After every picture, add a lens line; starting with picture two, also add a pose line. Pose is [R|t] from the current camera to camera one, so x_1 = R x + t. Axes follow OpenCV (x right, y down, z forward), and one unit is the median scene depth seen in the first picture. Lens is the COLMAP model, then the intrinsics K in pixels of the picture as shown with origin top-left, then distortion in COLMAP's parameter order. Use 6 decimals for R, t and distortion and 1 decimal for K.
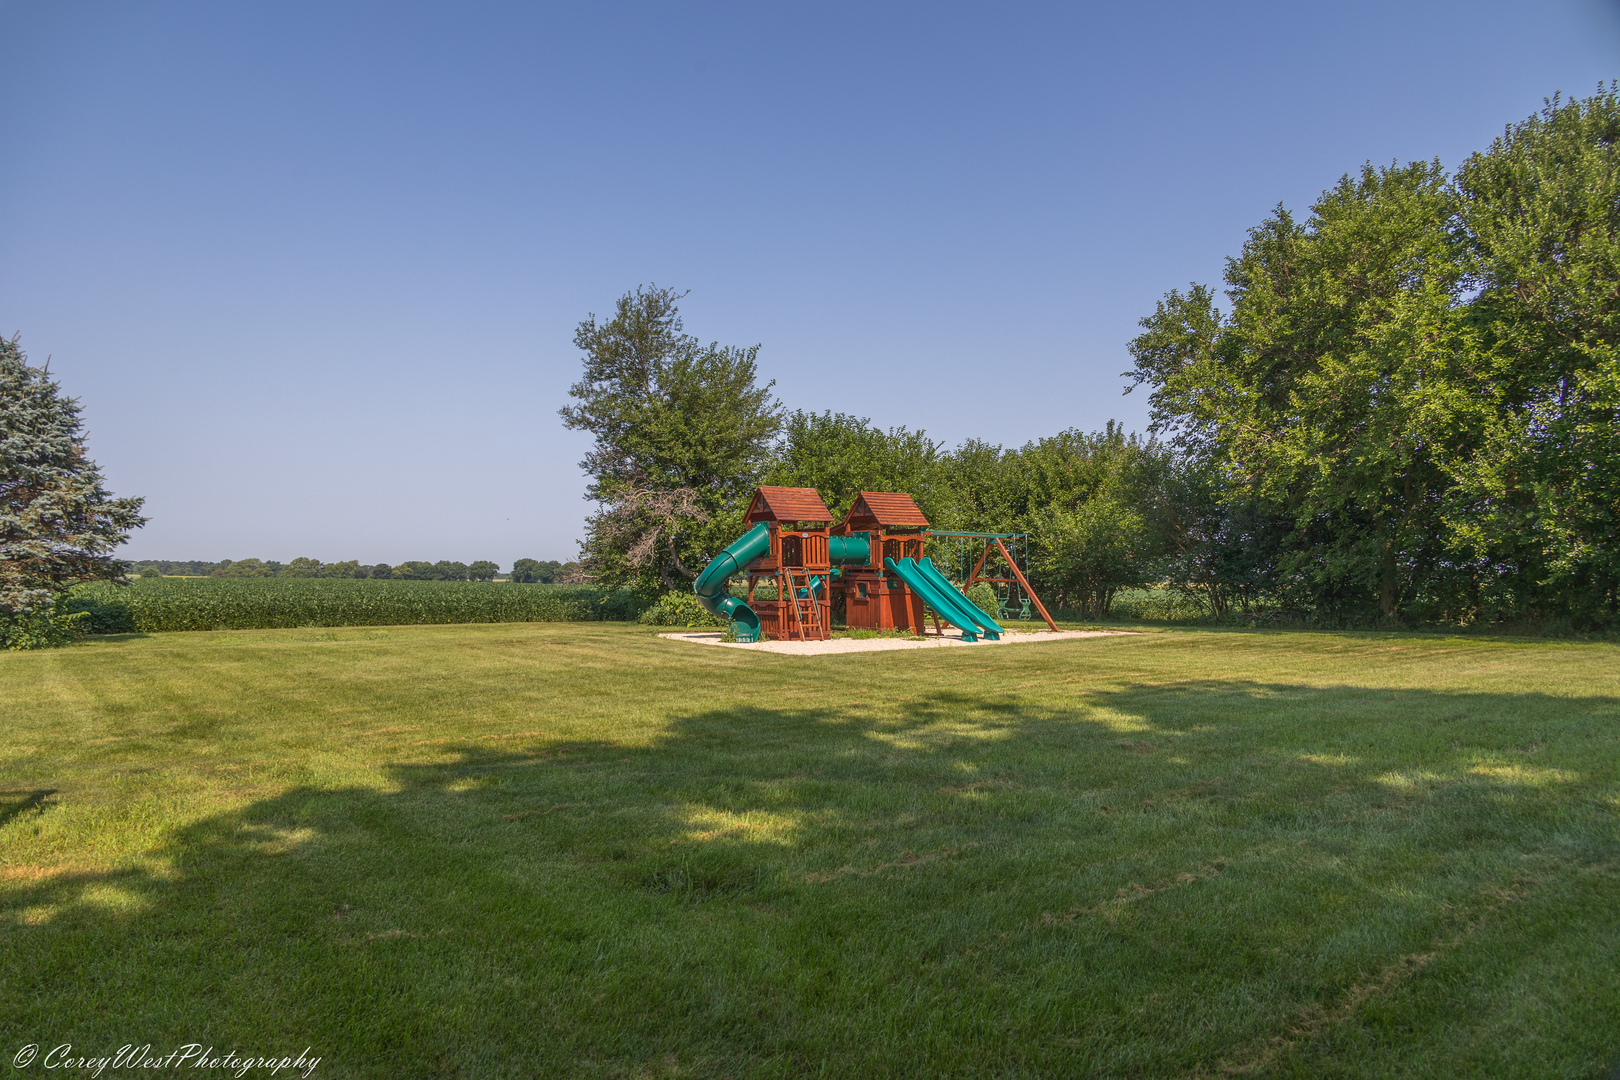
lens RADIAL K [[1066.9, 0, 810.0], [0, 1066.9, 540.0], [0, 0, 1]] dist [0.003181, 0.000831]
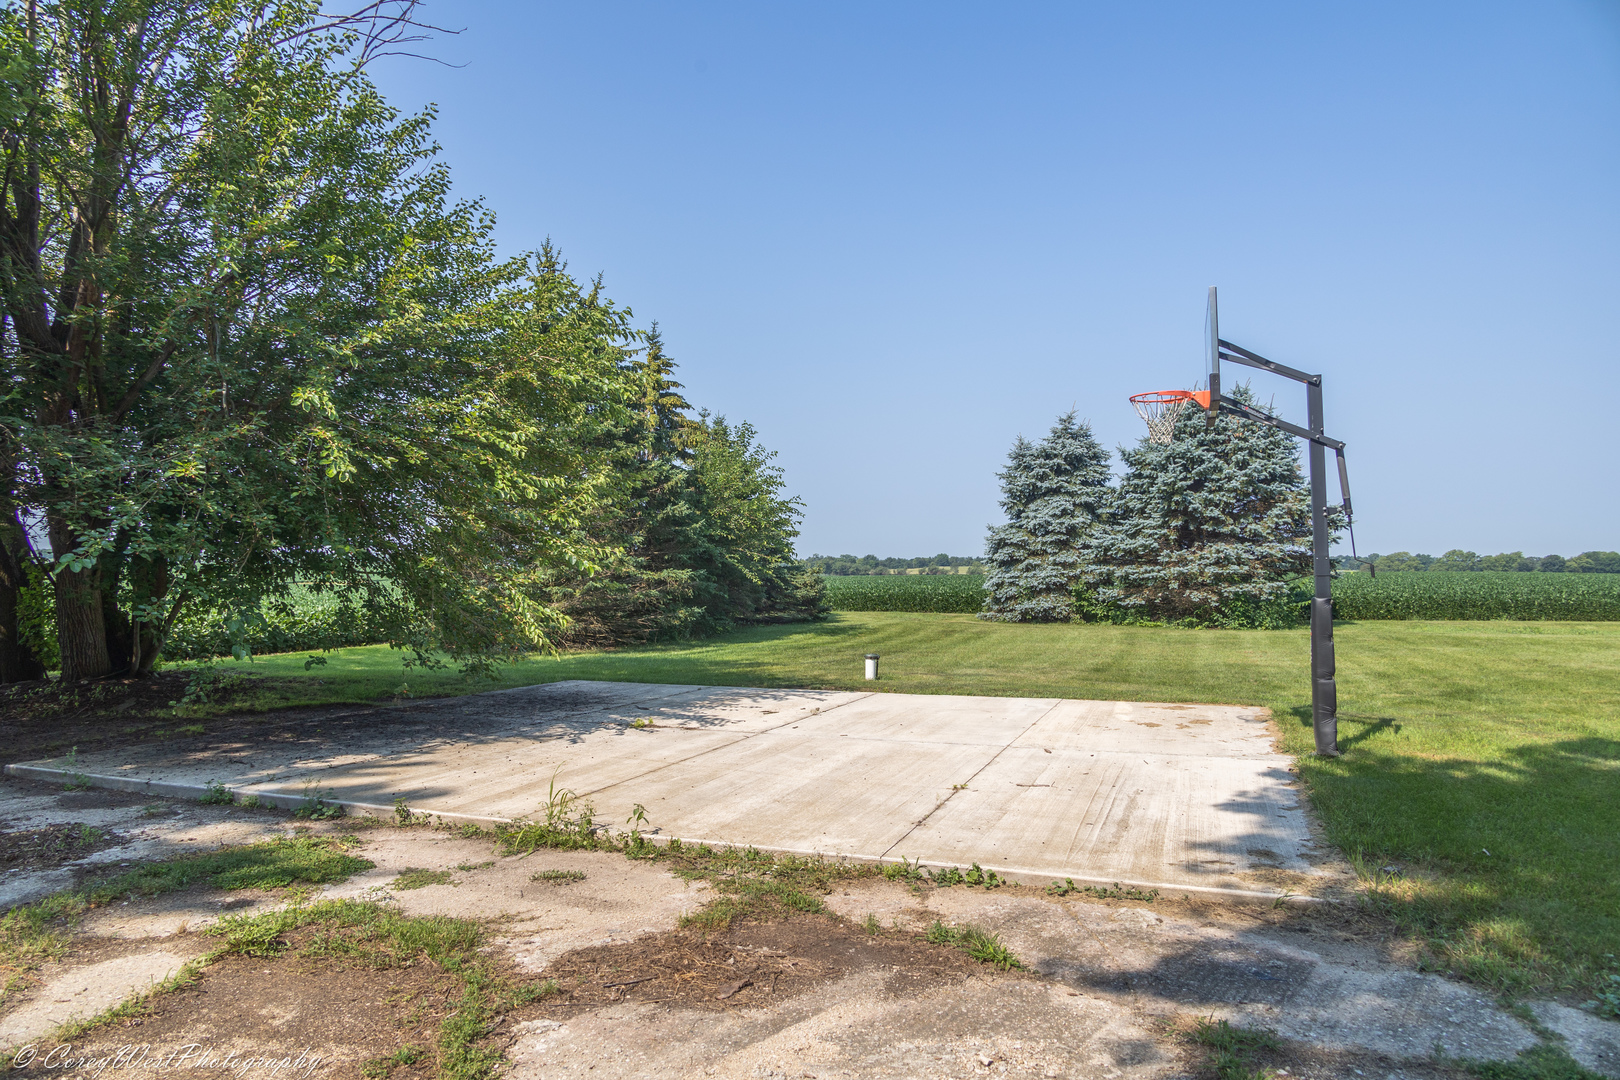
lens RADIAL K [[1066.9, 0, 810.0], [0, 1066.9, 540.0], [0, 0, 1]] dist [0.003181, 0.000831]
pose [[0.550193, -0.030385, -0.834484, 0.024089], [0.035119, 0.999296, -0.013232, -0.005751], [0.834298, -0.022026, 0.550873, -0.141289]]
